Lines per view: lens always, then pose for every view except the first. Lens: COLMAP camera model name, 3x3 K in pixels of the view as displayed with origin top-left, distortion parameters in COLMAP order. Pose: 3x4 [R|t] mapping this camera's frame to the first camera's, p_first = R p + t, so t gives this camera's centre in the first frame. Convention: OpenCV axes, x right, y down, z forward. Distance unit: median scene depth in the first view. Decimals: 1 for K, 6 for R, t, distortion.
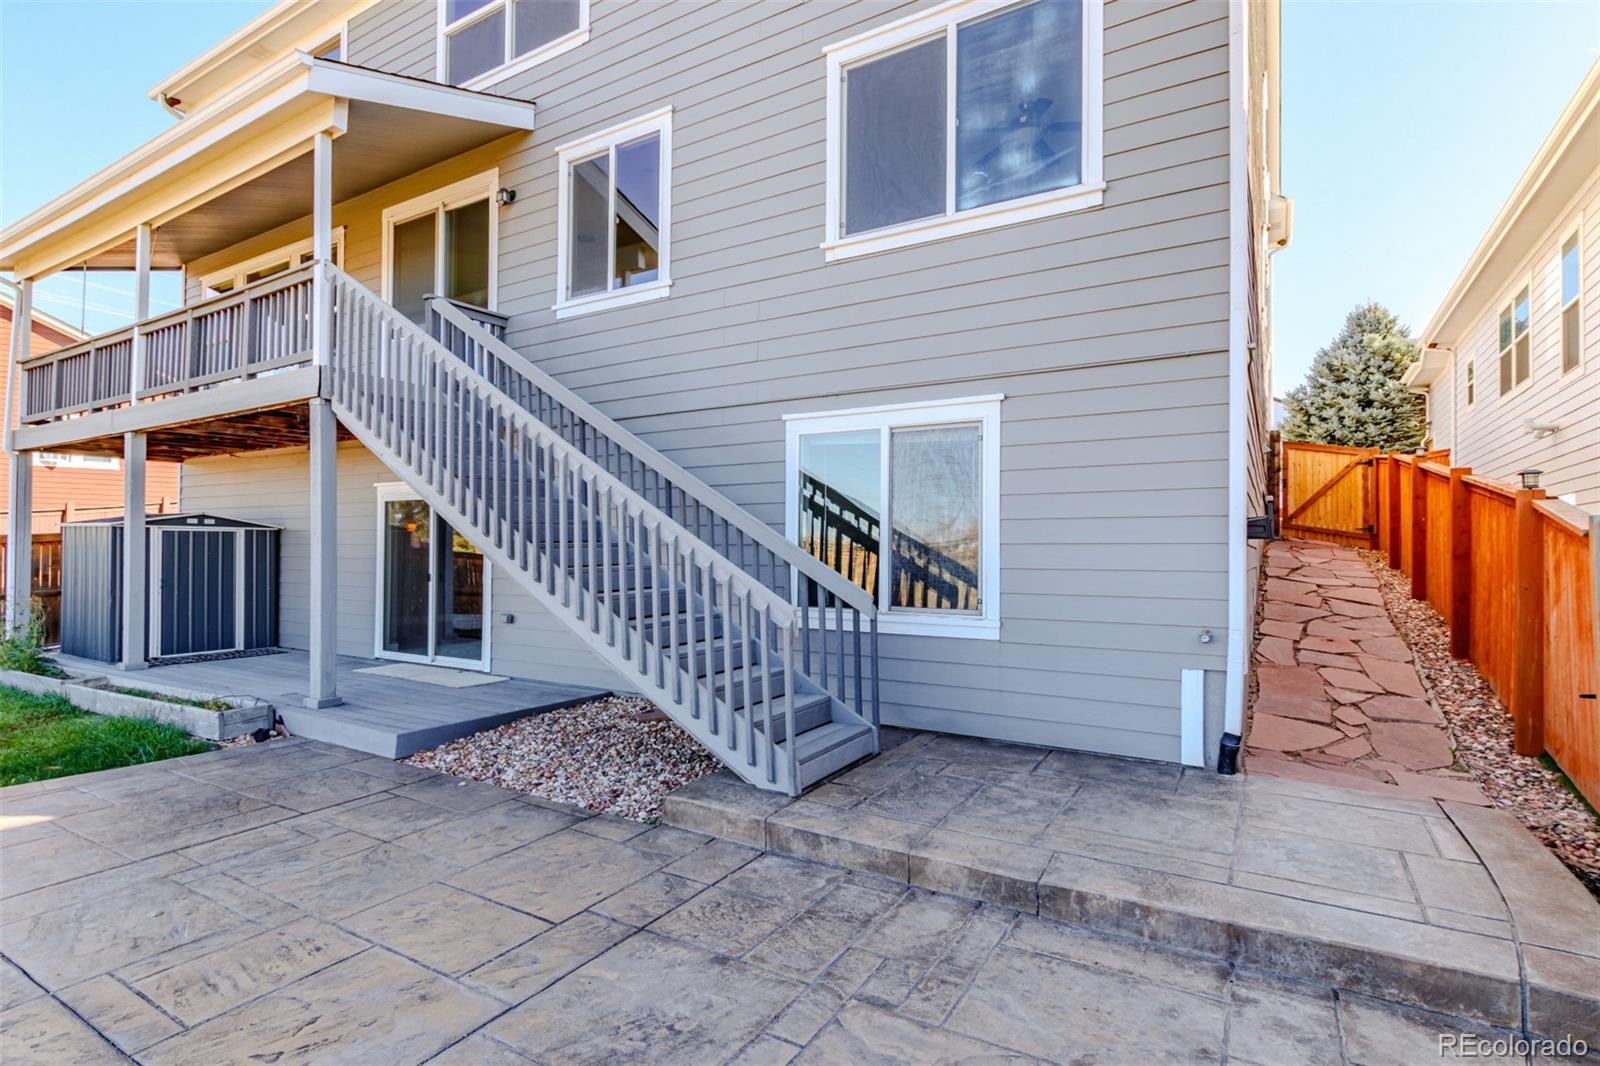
lens RADIAL K [[791.2, 0, 793.1], [0, 791.2, 529.3], [0, 0, 1]] dist [0.001381, -0.001983]
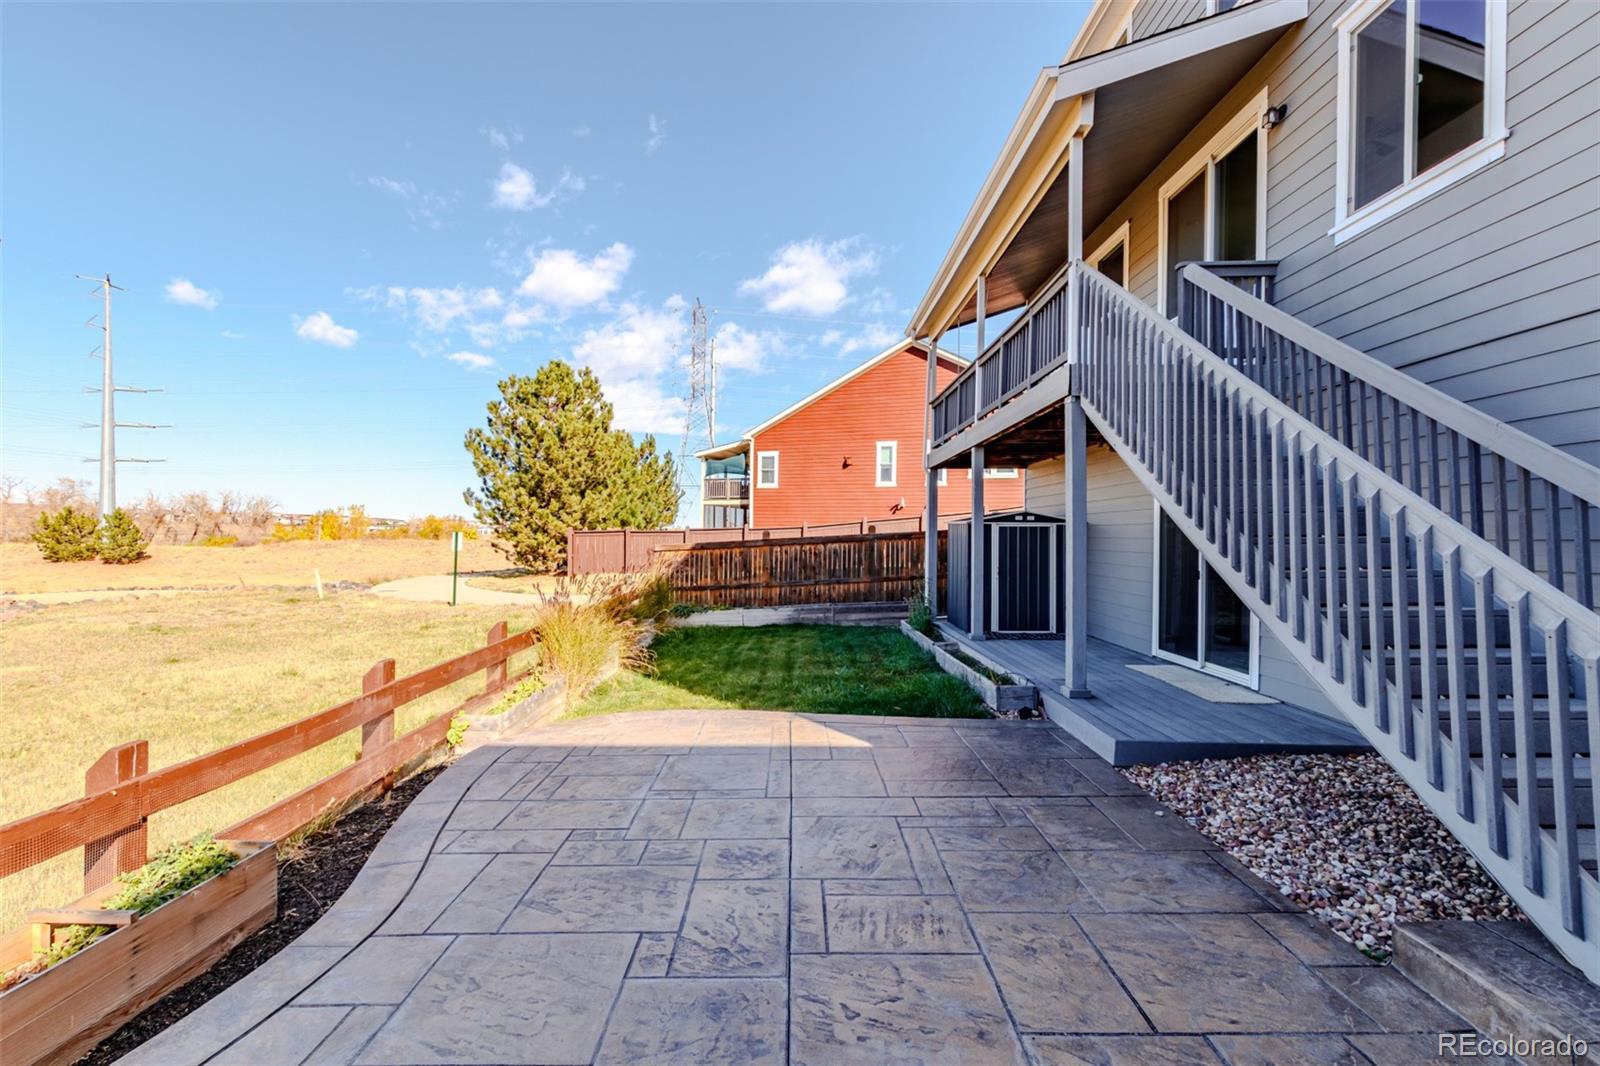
lens RADIAL K [[791.2, 0, 793.1], [0, 791.2, 529.3], [0, 0, 1]] dist [0.001381, -0.001983]
pose [[0.512483, -0.008020, -0.858660, 0.115214], [0.014527, 0.999894, -0.000669, 0.003470], [0.858574, -0.012132, 0.512546, 0.193533]]
